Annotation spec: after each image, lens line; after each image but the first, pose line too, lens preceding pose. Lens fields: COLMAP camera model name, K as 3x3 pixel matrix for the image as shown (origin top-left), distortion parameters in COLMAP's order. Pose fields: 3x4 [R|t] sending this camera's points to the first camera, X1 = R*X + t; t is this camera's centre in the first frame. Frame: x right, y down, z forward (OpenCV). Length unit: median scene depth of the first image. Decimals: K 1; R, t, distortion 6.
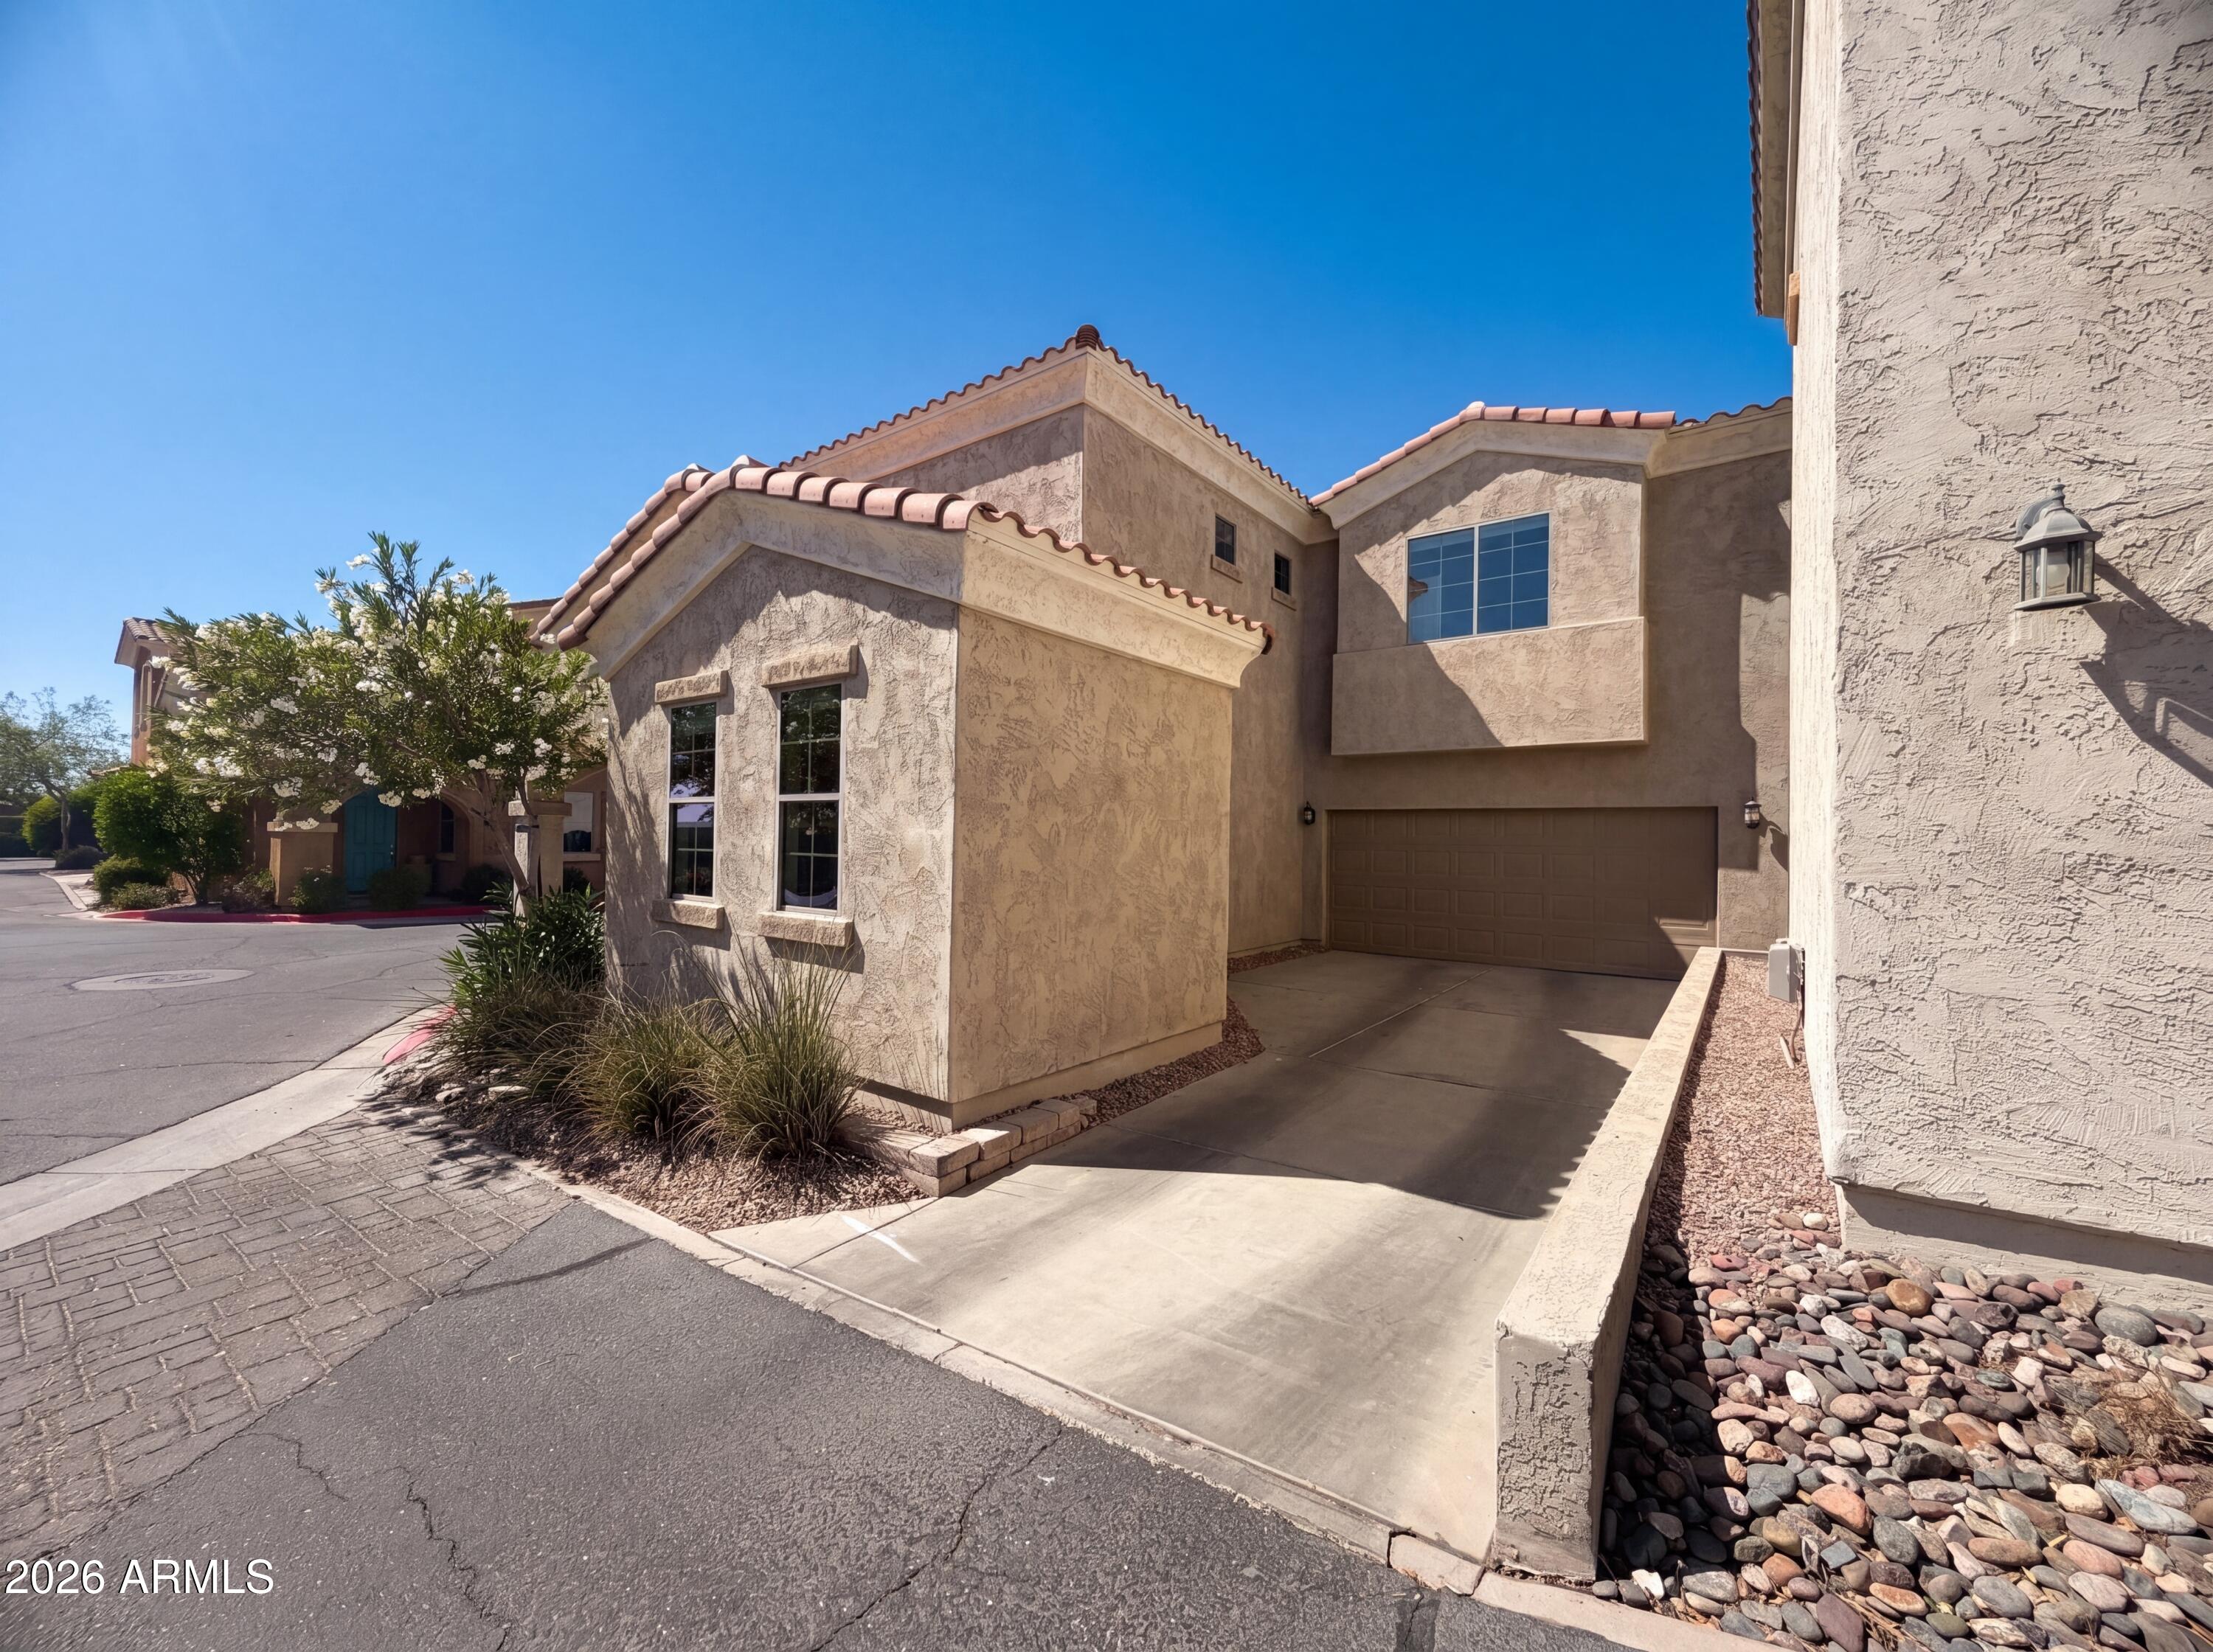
lens RADIAL K [[873.4, 0, 1107.2], [0, 873.4, 830.4], [0, 0, 1]] dist [0.002104, -0.000556]
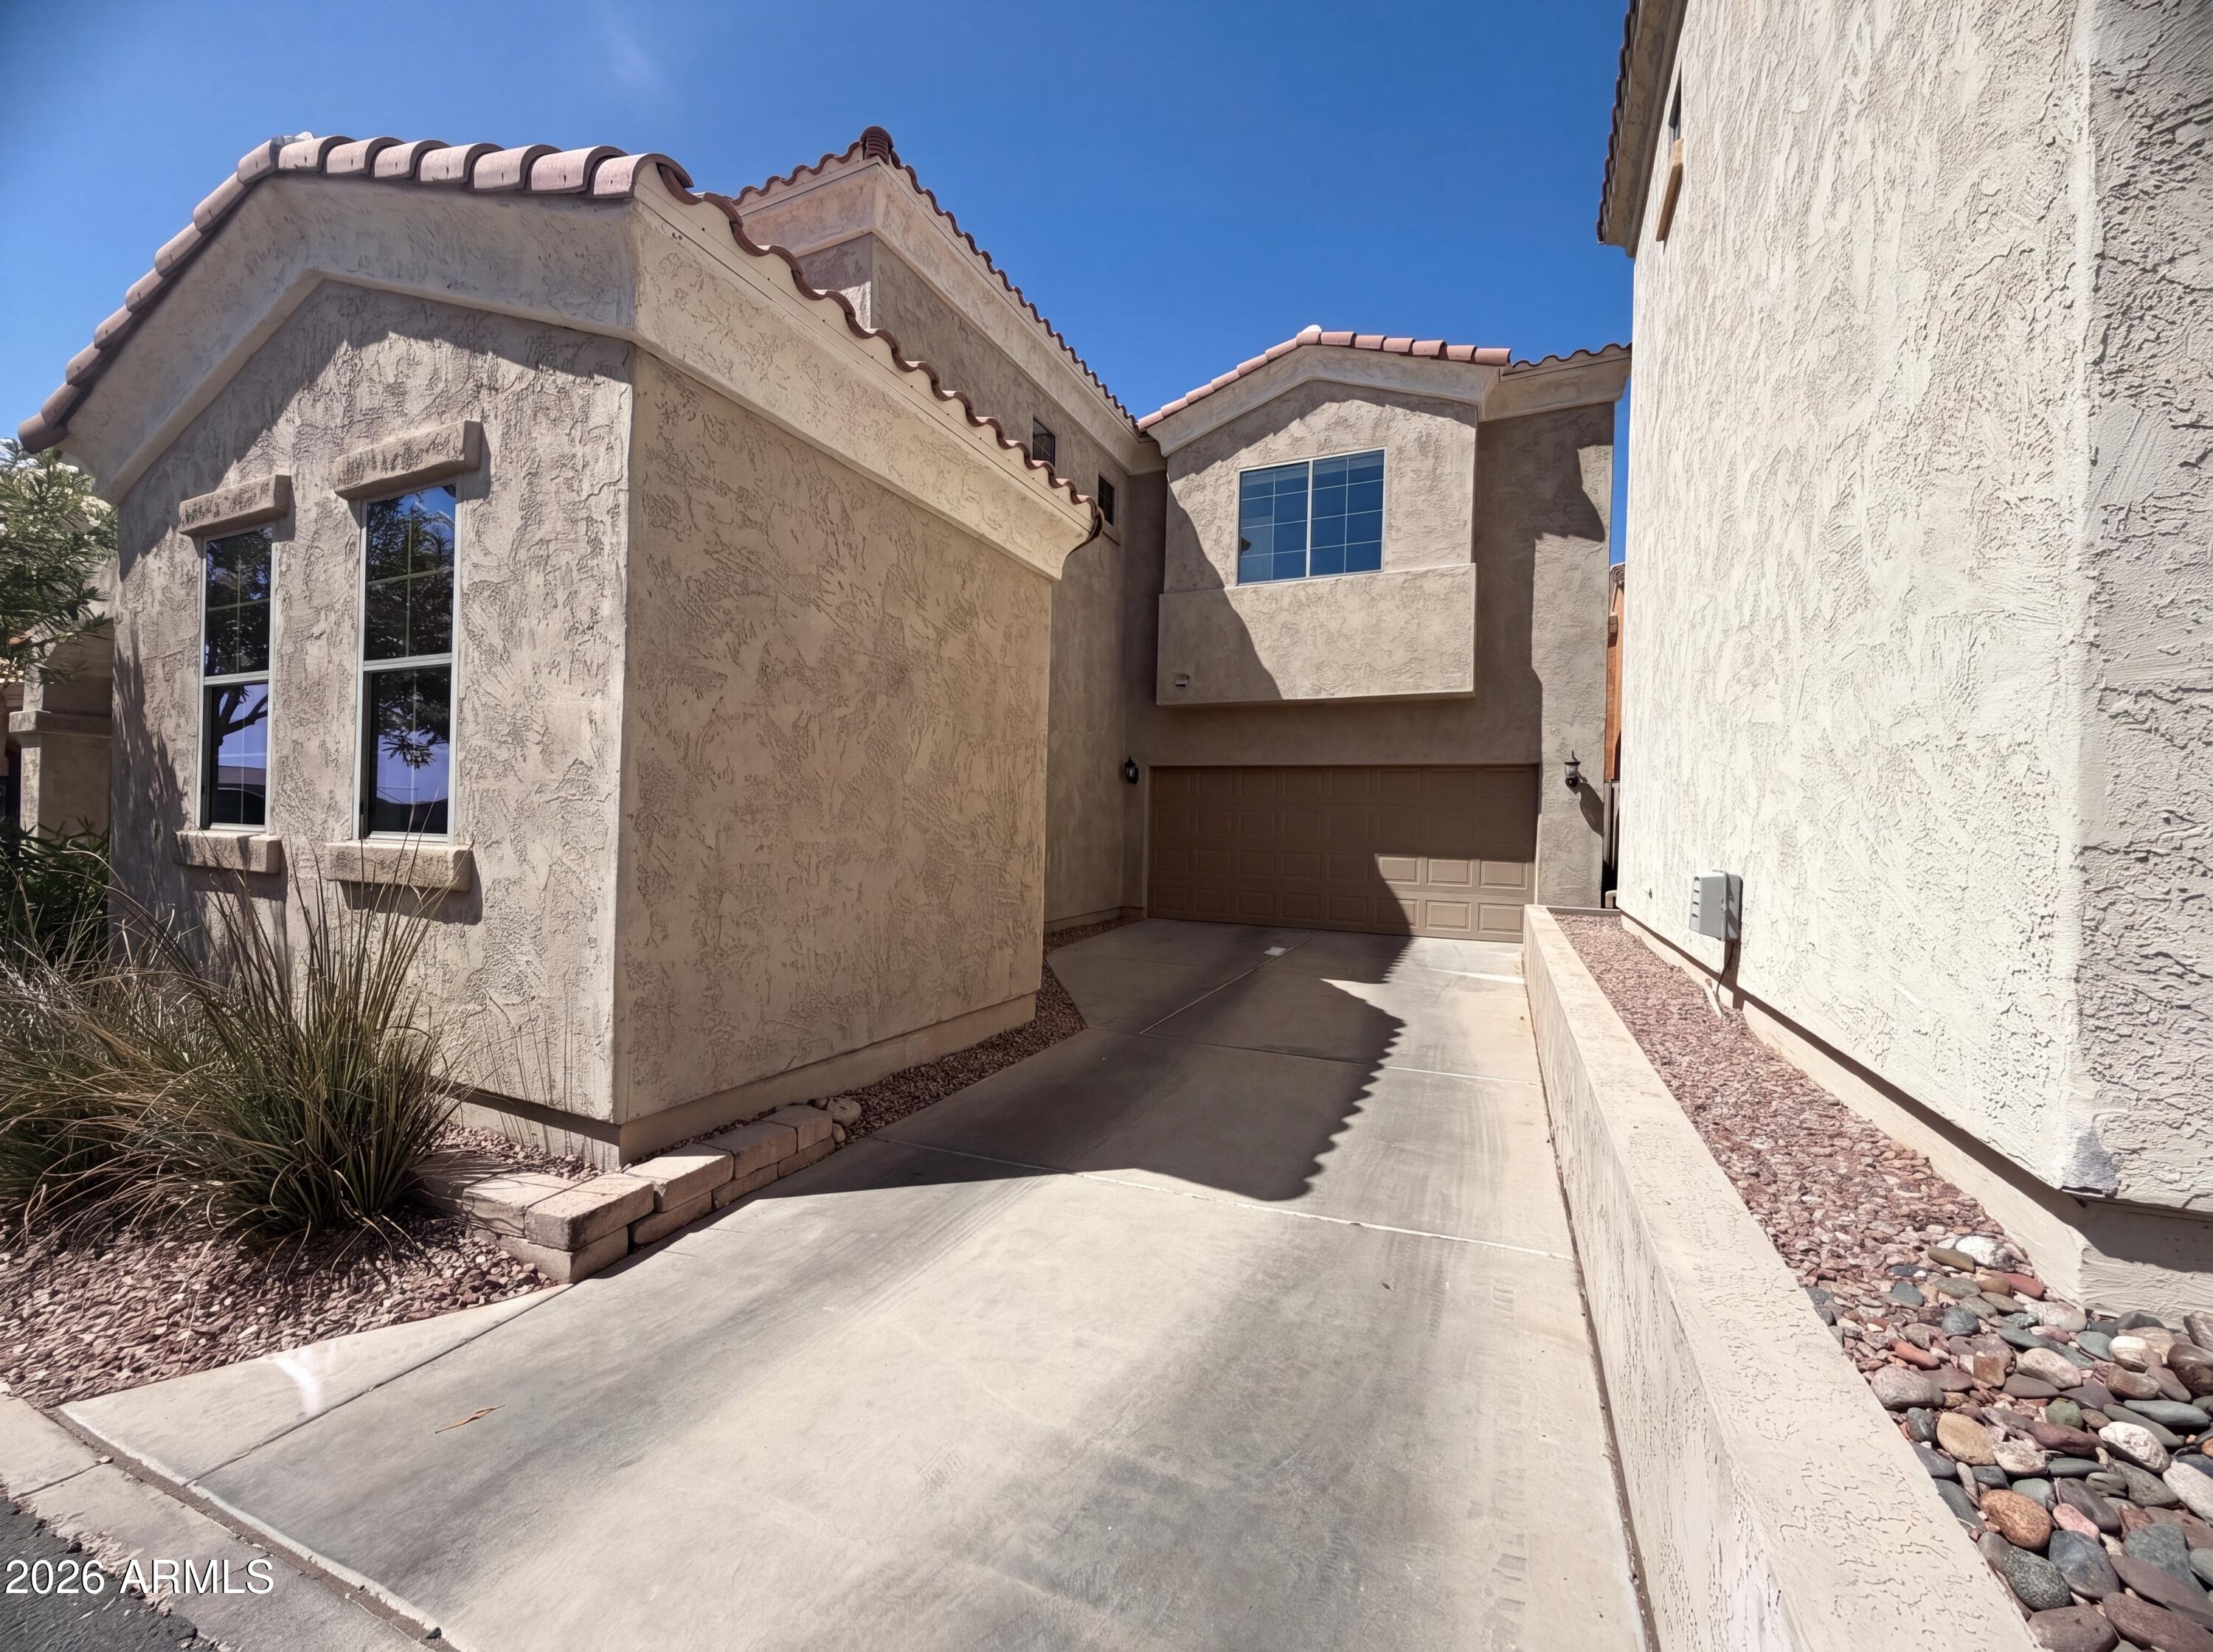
lens RADIAL K [[873.4, 0, 1101.9], [0, 873.4, 825.1], [0, 0, 1]] dist [0.002104, -0.000556]
pose [[0.978742, 0.009043, 0.204894, 0.029797], [-0.011502, 0.999875, 0.010811, 0.065598], [-0.204771, -0.012938, 0.978724, 0.240869]]
